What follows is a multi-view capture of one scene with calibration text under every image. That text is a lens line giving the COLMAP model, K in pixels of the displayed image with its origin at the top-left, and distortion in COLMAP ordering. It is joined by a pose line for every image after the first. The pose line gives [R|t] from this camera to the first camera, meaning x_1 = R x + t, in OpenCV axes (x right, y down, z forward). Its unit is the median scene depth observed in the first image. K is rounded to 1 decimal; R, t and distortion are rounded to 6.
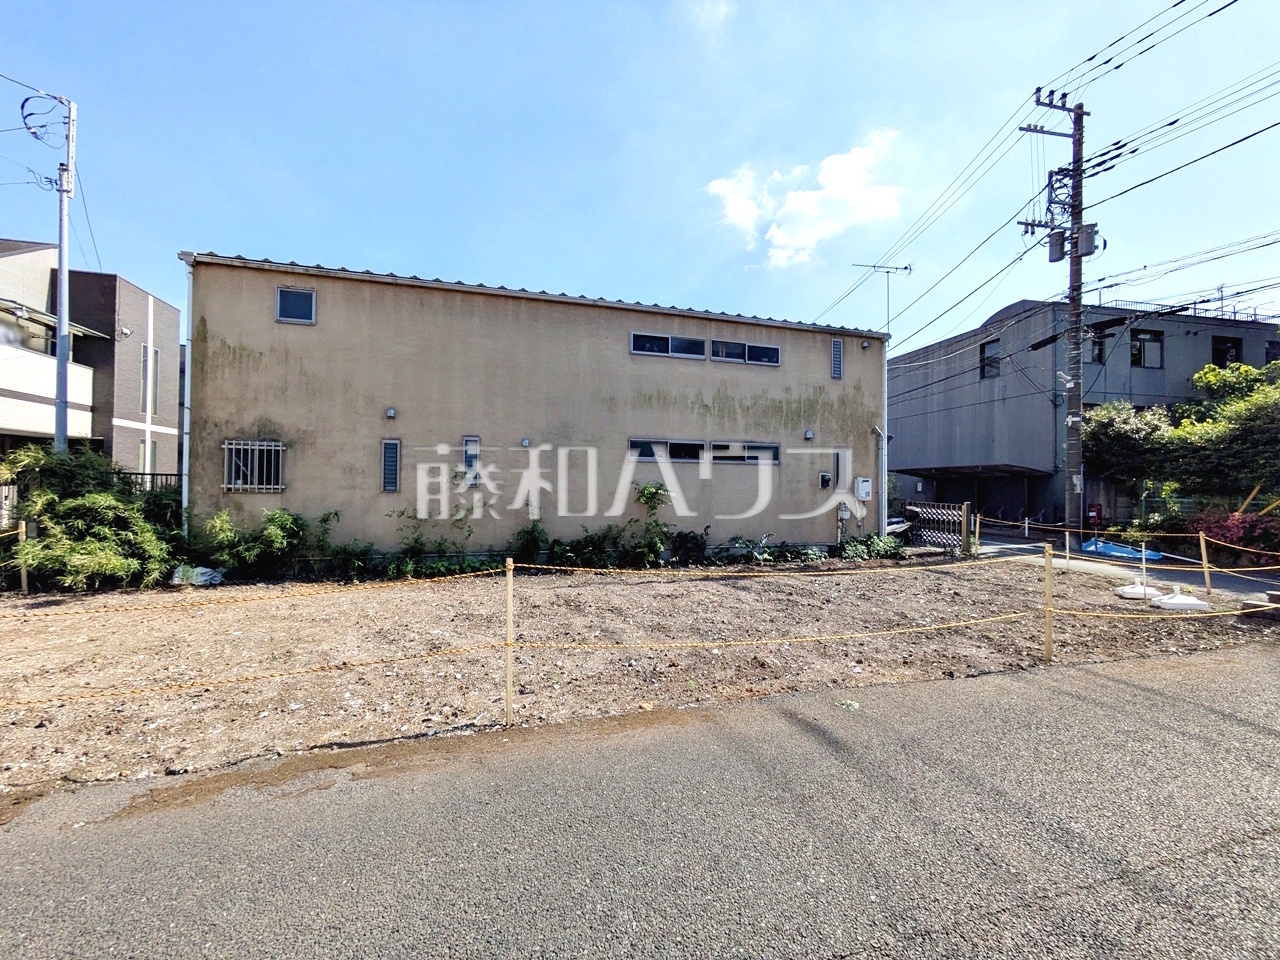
lens RADIAL K [[505.8, 0, 641.8], [0, 505.8, 477.1], [0, 0, 1]] dist [-0.001007, 0.002368]
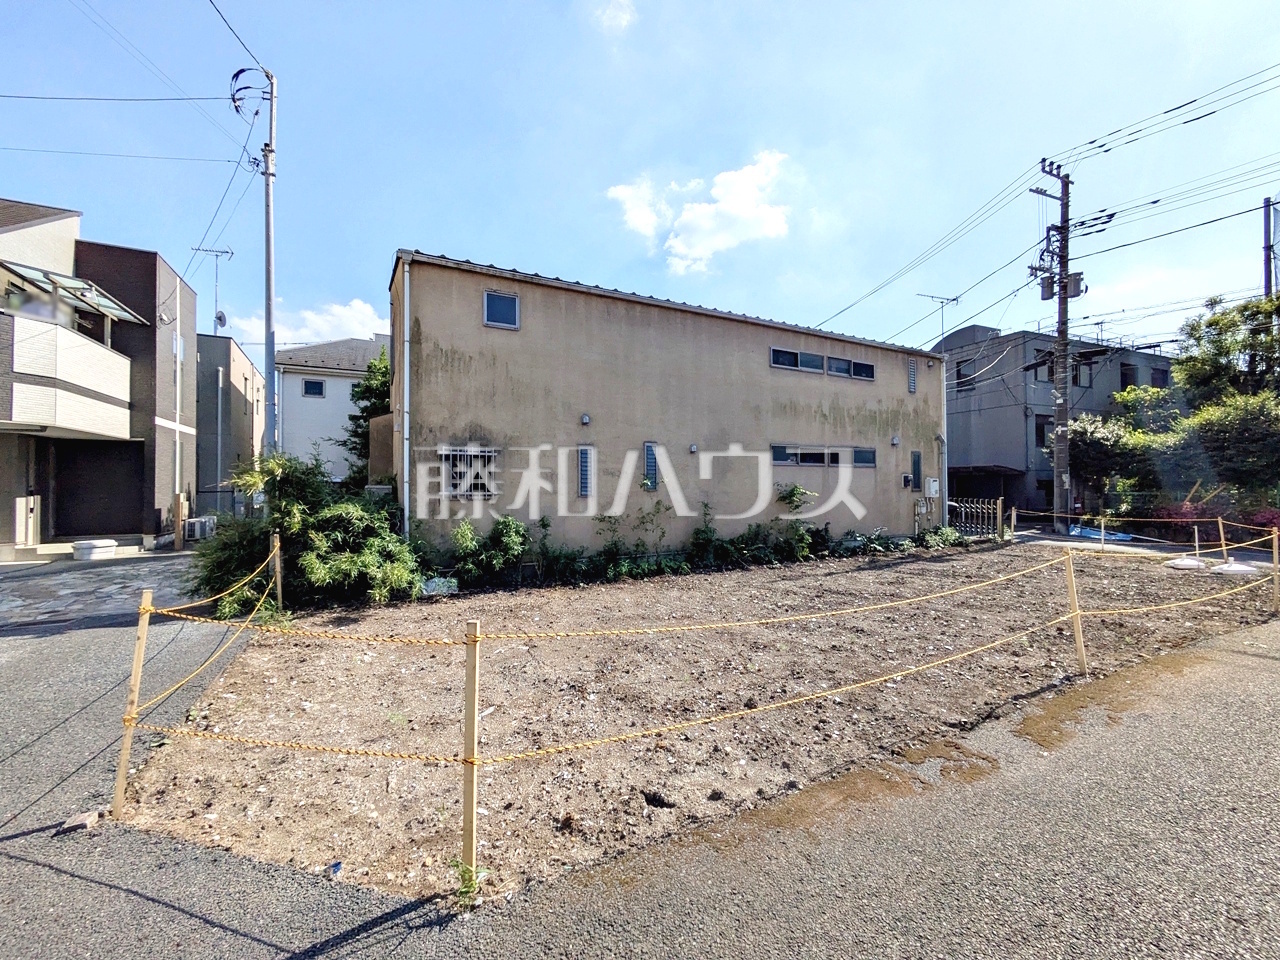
lens RADIAL K [[505.8, 0, 639.5], [0, 505.8, 477.3], [0, 0, 1]] dist [-0.001007, 0.002368]
pose [[0.981657, -0.008764, 0.190452, -0.471294], [0.008863, 0.999961, 0.000331, -0.007419], [-0.190448, 0.001363, 0.981696, -0.016377]]
